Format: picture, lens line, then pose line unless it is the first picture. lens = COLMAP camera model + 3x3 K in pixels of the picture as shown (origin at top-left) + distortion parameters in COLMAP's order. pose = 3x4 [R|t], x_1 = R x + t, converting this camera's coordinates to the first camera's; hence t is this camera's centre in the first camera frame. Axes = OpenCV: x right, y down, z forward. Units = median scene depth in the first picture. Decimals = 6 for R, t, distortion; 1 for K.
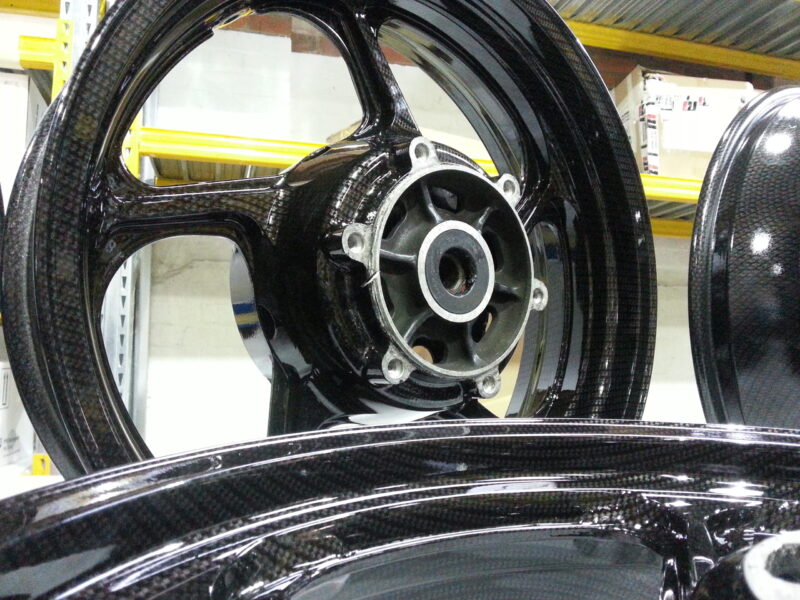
lens RADIAL K [[662.5, 0, 397.8], [0, 662.5, 303.9], [0, 0, 1]] dist [-0.009345, 0.012084]
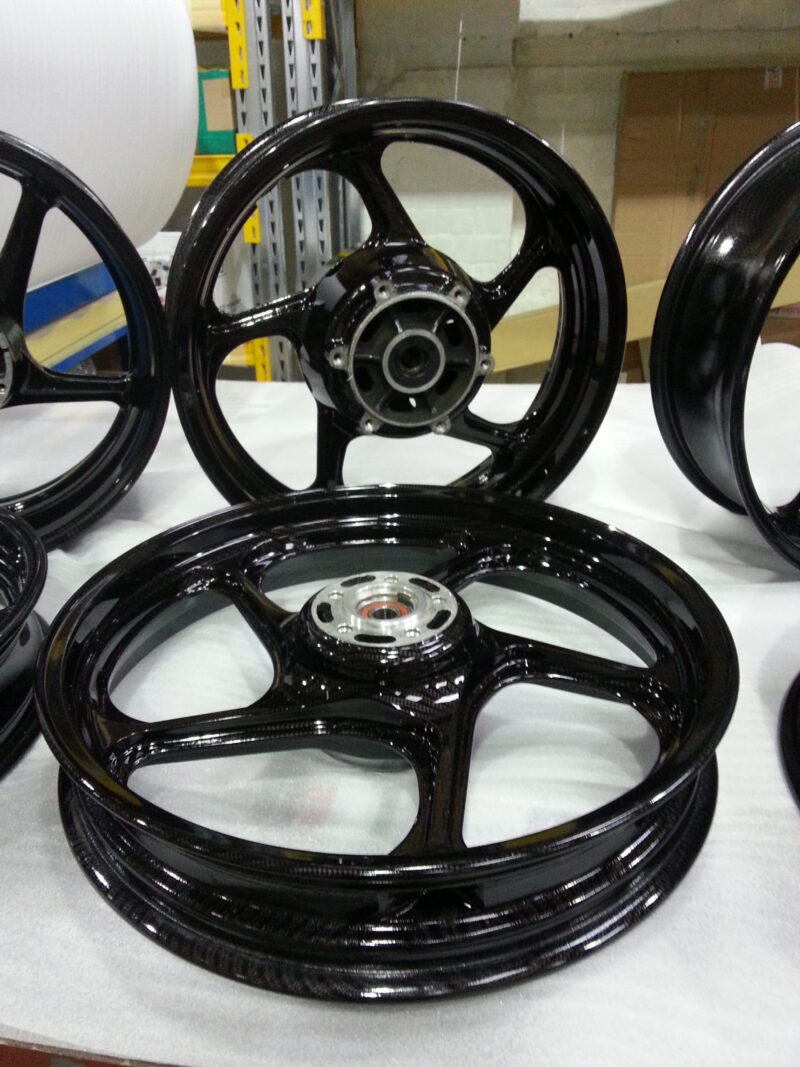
lens RADIAL K [[883.6, 0, 395.0], [0, 883.6, 532.9], [0, 0, 1]] dist [-0.009345, 0.012084]
pose [[0.928497, 0.143127, -0.342647, 0.832043], [0.052208, 0.863255, 0.502061, -0.761462], [0.367651, -0.484051, 0.794057, -0.885519]]
